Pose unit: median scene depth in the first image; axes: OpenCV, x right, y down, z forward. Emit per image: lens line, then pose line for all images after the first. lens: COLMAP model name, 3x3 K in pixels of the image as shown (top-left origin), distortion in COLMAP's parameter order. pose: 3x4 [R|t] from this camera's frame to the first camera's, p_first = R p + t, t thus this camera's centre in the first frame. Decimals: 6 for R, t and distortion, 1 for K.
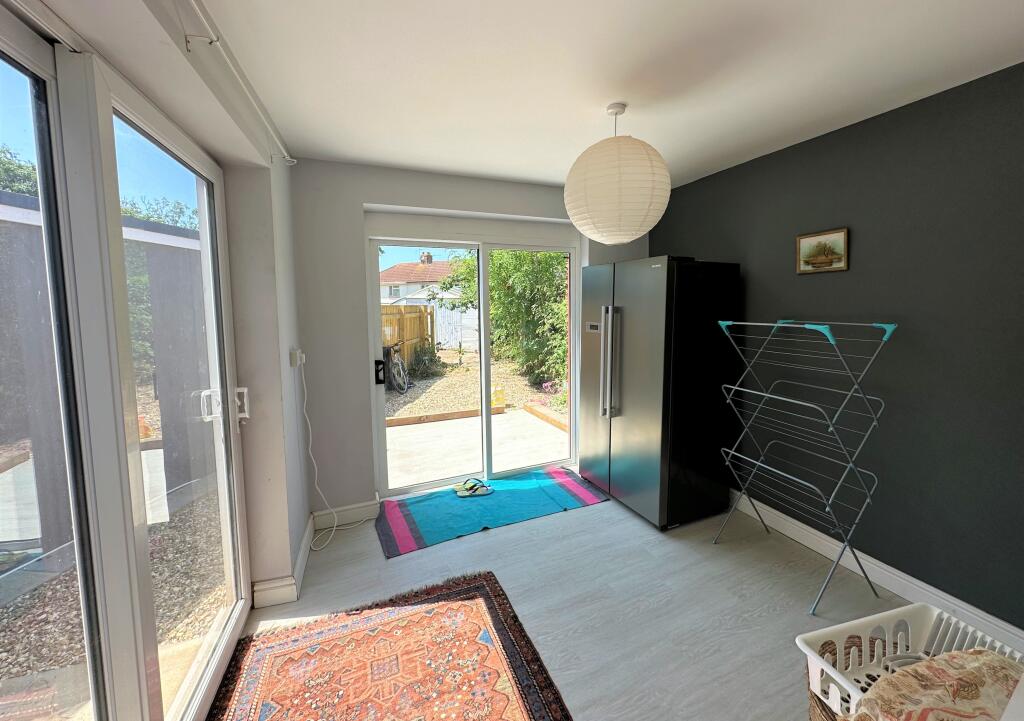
lens RADIAL K [[440.3, 0, 511.8], [0, 440.3, 345.9], [0, 0, 1]] dist [0.000954, -0.000002]
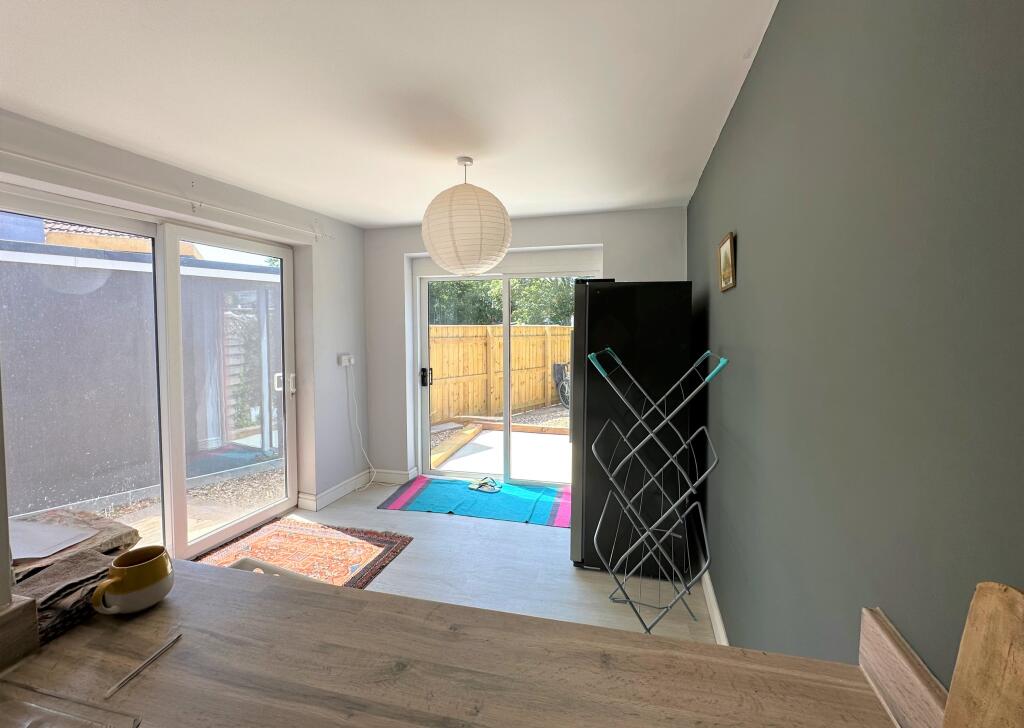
lens RADIAL K [[450.5, 0, 511.8], [0, 450.5, 350.0], [0, 0, 1]] dist [0.000178, 0.000488]
pose [[0.759256, 0.042597, -0.649397, 0.959613], [-0.068780, 0.997519, -0.014985, -0.024427], [0.647147, 0.056043, 0.760302, 0.166979]]
